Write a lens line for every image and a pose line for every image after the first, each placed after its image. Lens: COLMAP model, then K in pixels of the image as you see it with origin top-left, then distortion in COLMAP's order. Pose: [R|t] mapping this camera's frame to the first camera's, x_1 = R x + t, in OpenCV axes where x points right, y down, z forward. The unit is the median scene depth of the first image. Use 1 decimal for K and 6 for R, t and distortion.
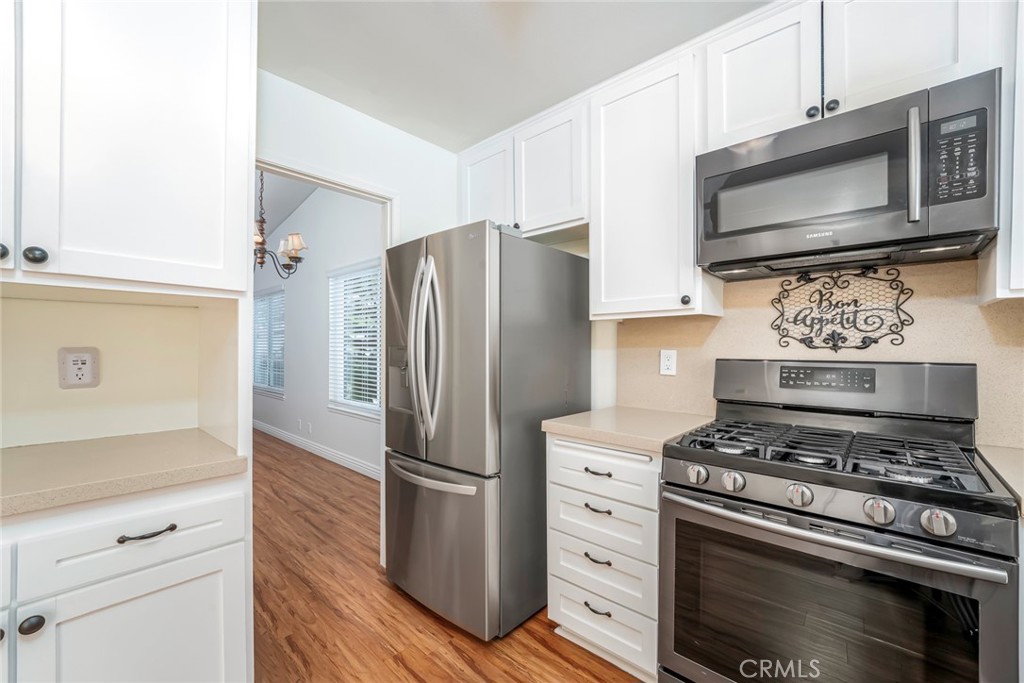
lens RADIAL K [[418.5, 0, 513.7], [0, 418.5, 347.9], [0, 0, 1]] dist [-0.002549, -0.000165]
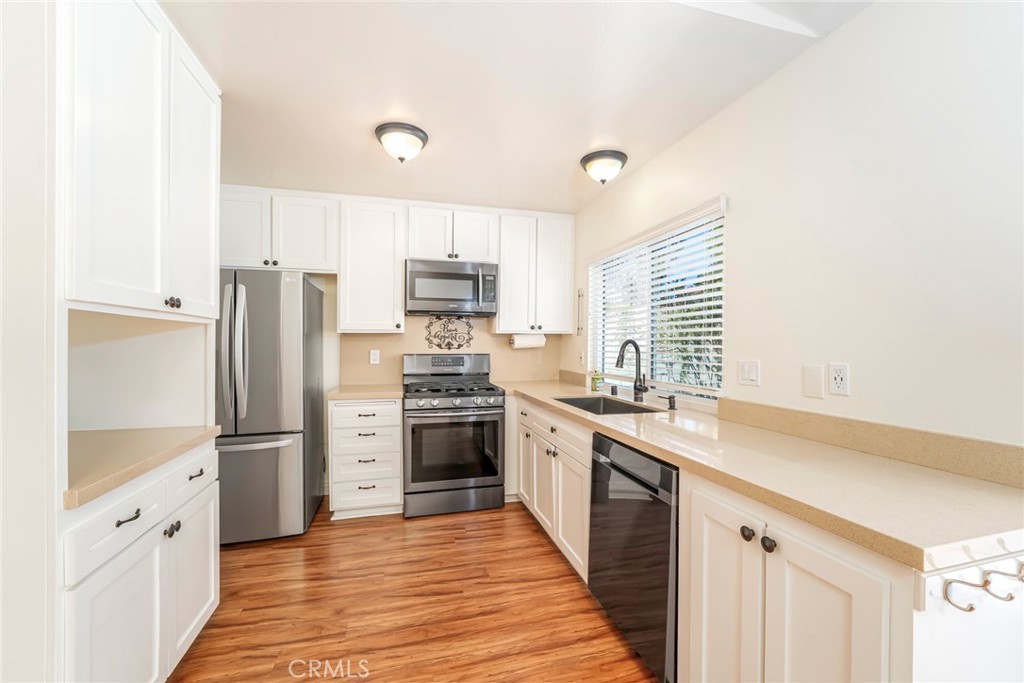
lens RADIAL K [[409.9, 0, 512.2], [0, 409.9, 343.0], [0, 0, 1]] dist [-0.000566, -0.000129]
pose [[0.537091, -0.002269, 0.843521, -1.015692], [0.000474, 0.999997, 0.002387, -0.036839], [-0.843524, -0.000882, 0.537091, -0.562041]]
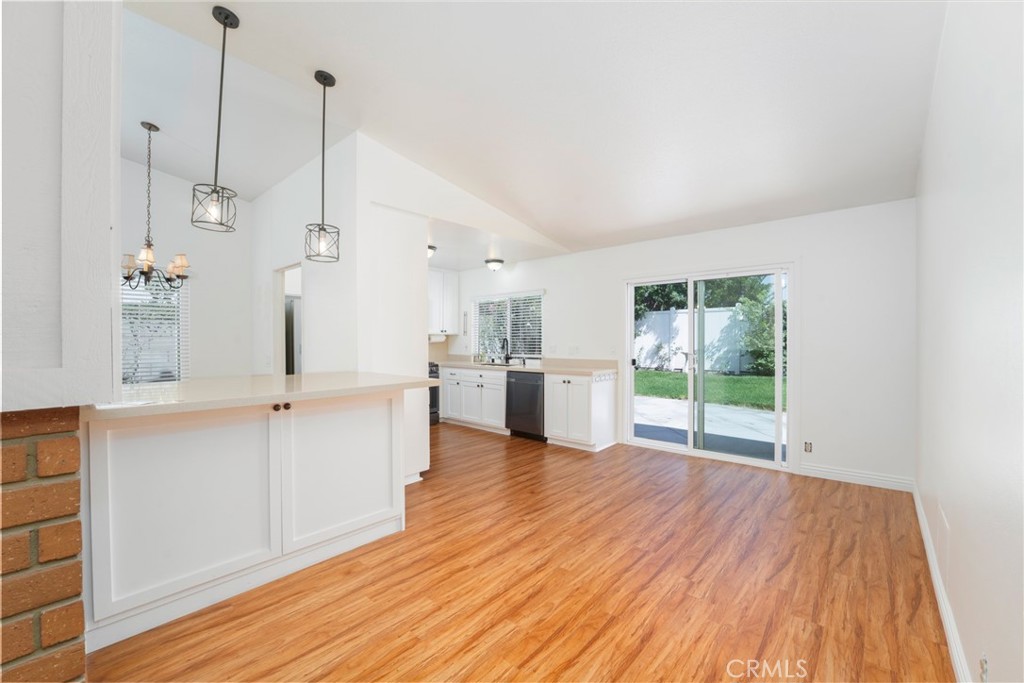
lens RADIAL K [[413.1, 0, 512.8], [0, 413.1, 335.2], [0, 0, 1]] dist [-0.019861, -0.000388]
pose [[-0.017901, 0.005695, 0.999824, -3.296026], [0.003397, 0.999978, -0.005635, -0.050252], [-0.999834, 0.003295, -0.017920, -0.089877]]
